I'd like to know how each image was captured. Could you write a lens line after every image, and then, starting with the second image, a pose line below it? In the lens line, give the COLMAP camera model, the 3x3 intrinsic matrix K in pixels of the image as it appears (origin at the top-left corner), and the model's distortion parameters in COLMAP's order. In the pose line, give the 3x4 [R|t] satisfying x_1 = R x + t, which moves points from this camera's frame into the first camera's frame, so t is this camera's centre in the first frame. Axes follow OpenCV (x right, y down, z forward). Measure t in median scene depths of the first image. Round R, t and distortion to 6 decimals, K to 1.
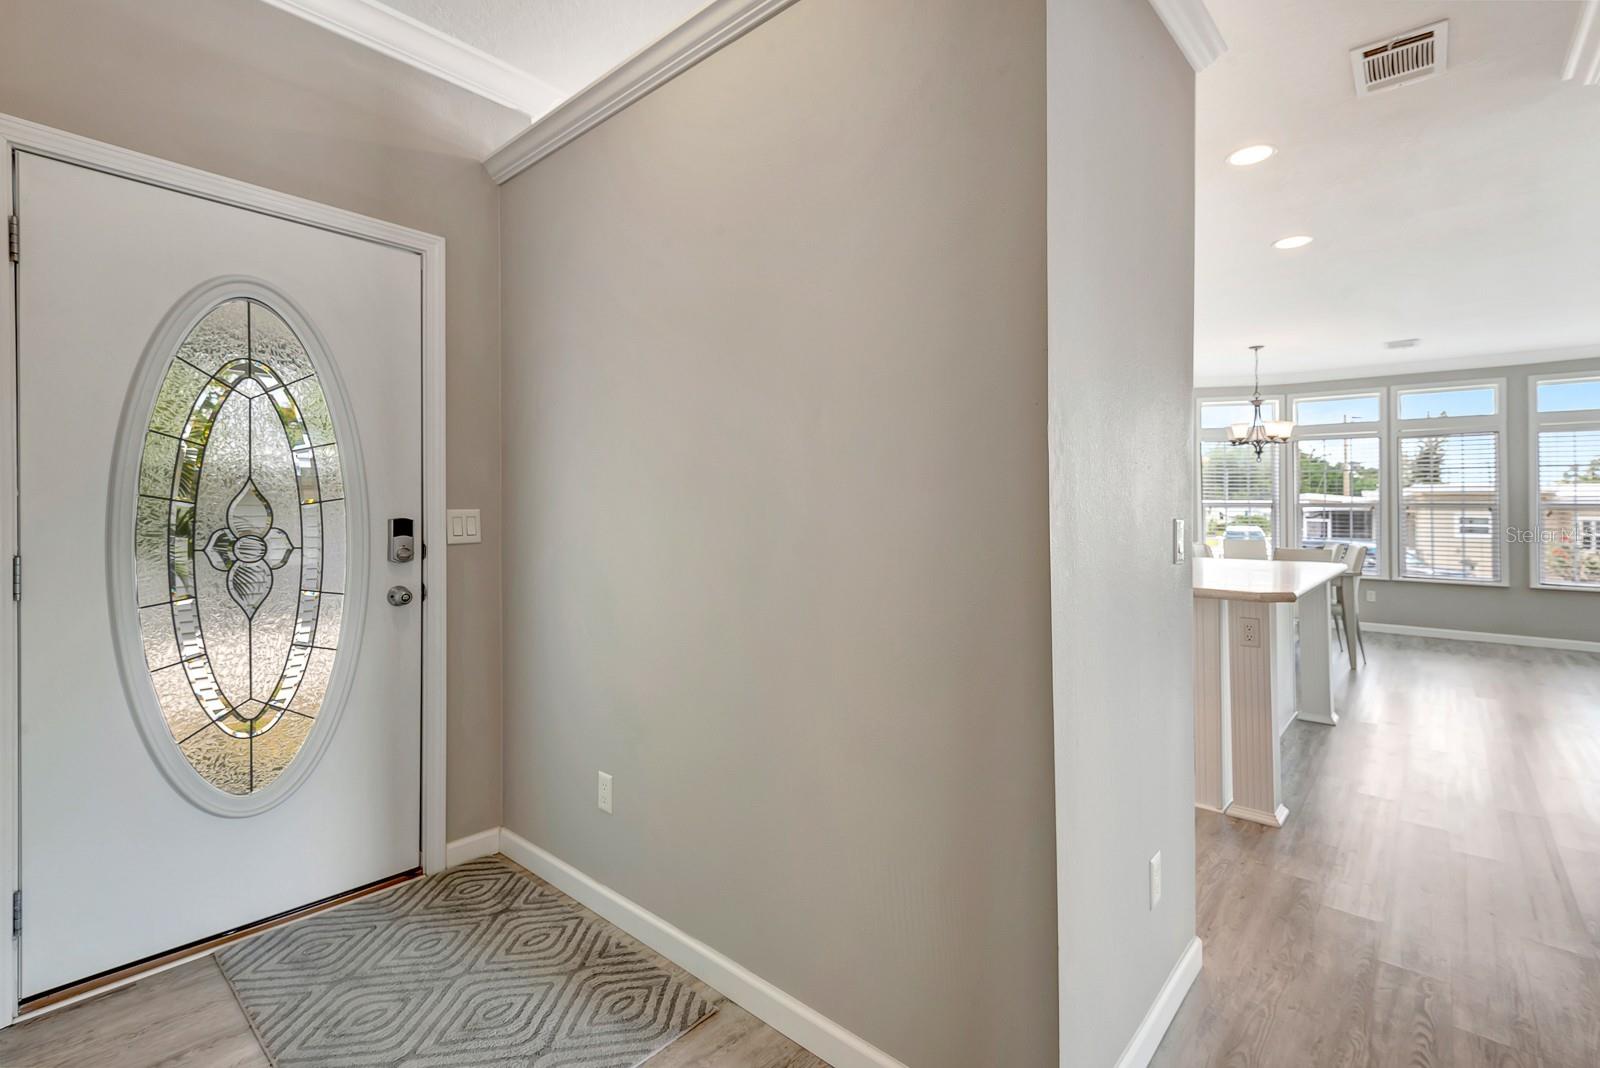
lens RADIAL K [[730.8, 0, 798.0], [0, 730.8, 497.7], [0, 0, 1]] dist [-0.002325, -0.000723]
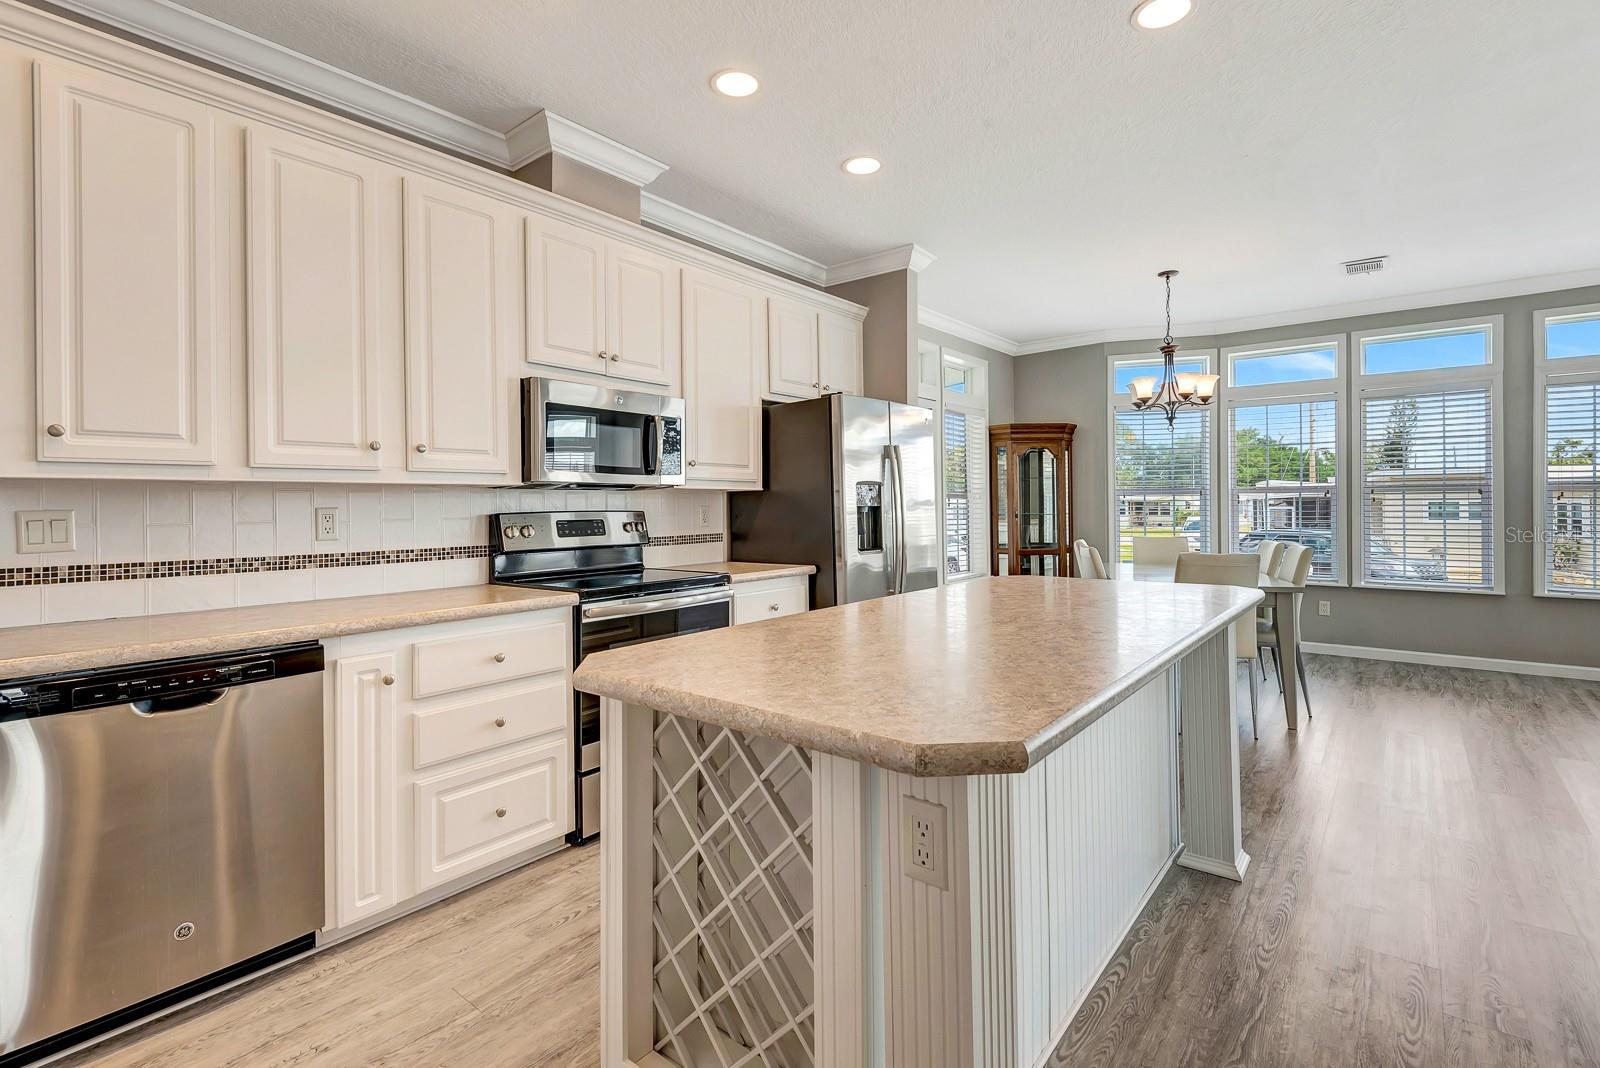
lens RADIAL K [[730.5, 0, 803.4], [0, 730.5, 508.1], [0, 0, 1]] dist [0.003212, -0.000089]
pose [[0.999297, -0.015416, 0.034173, 0.236814], [0.014671, 0.999651, 0.021962, 0.006046], [-0.034500, -0.021445, 0.999175, 0.280185]]
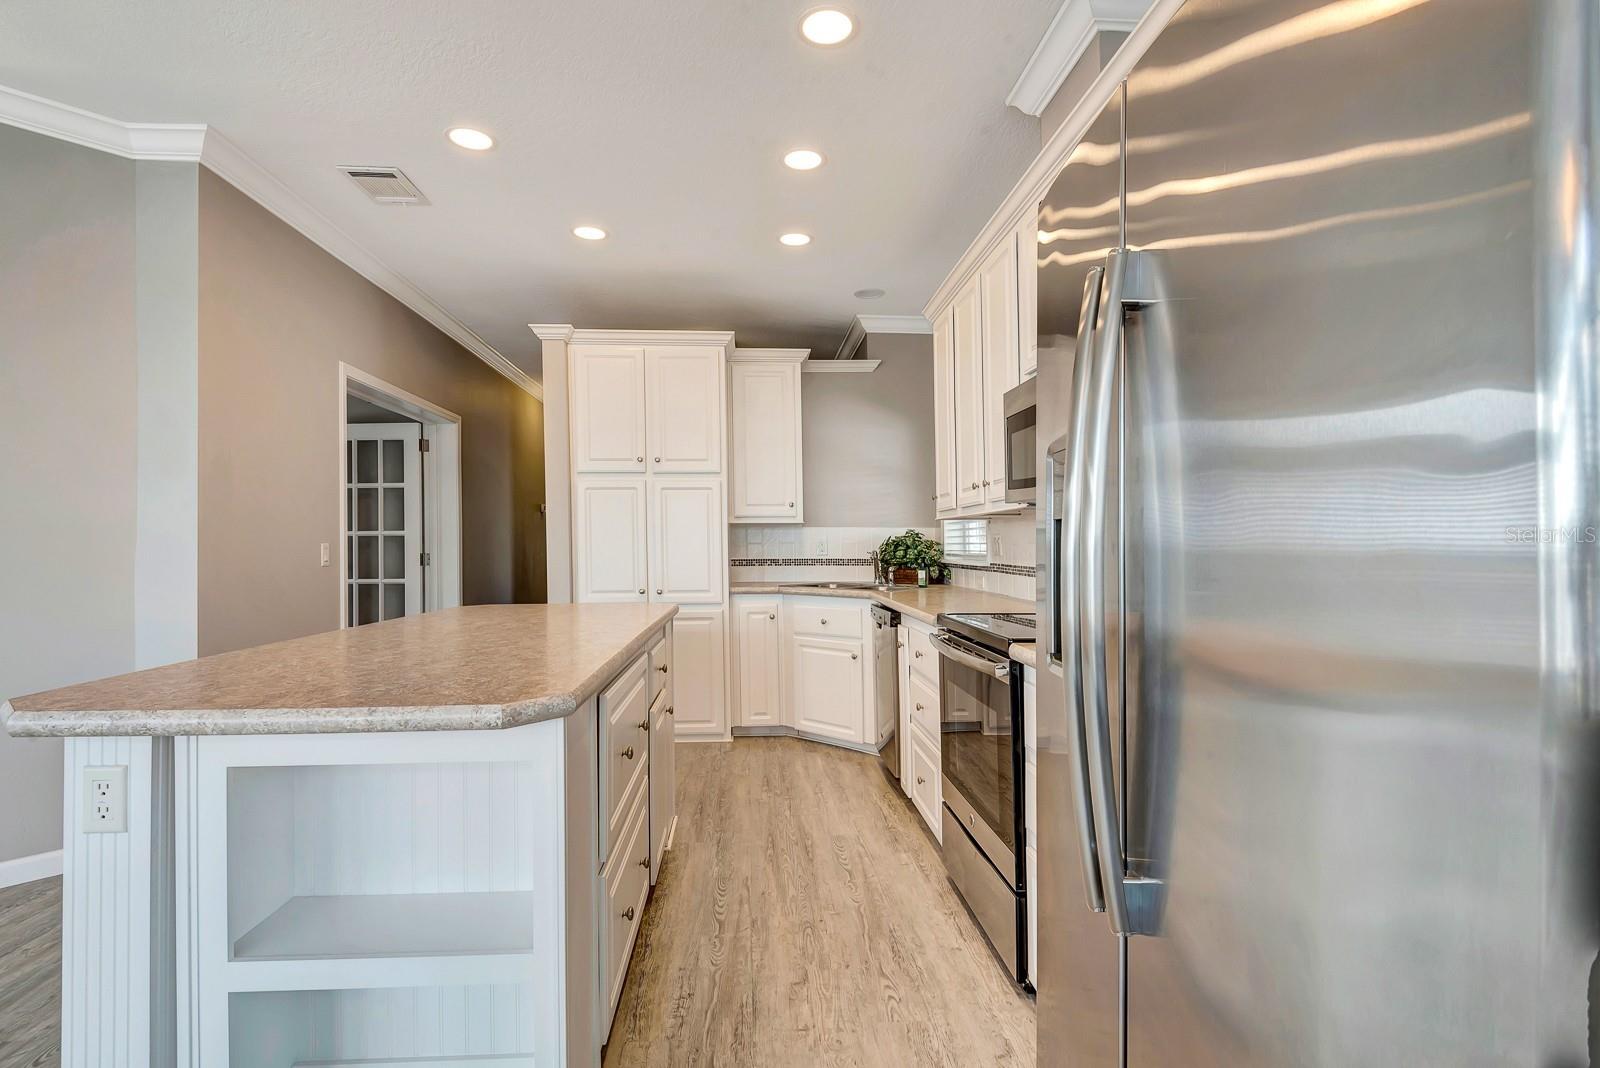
lens RADIAL K [[764.4, 0, 802.1], [0, 764.4, 544.5], [0, 0, 1]] dist [0.001952, -0.000151]
pose [[-0.702998, -0.002939, -0.711186, 0.472776], [0.012059, 0.999798, -0.016052, 0.025081], [0.711090, -0.019861, -0.702820, 0.906100]]
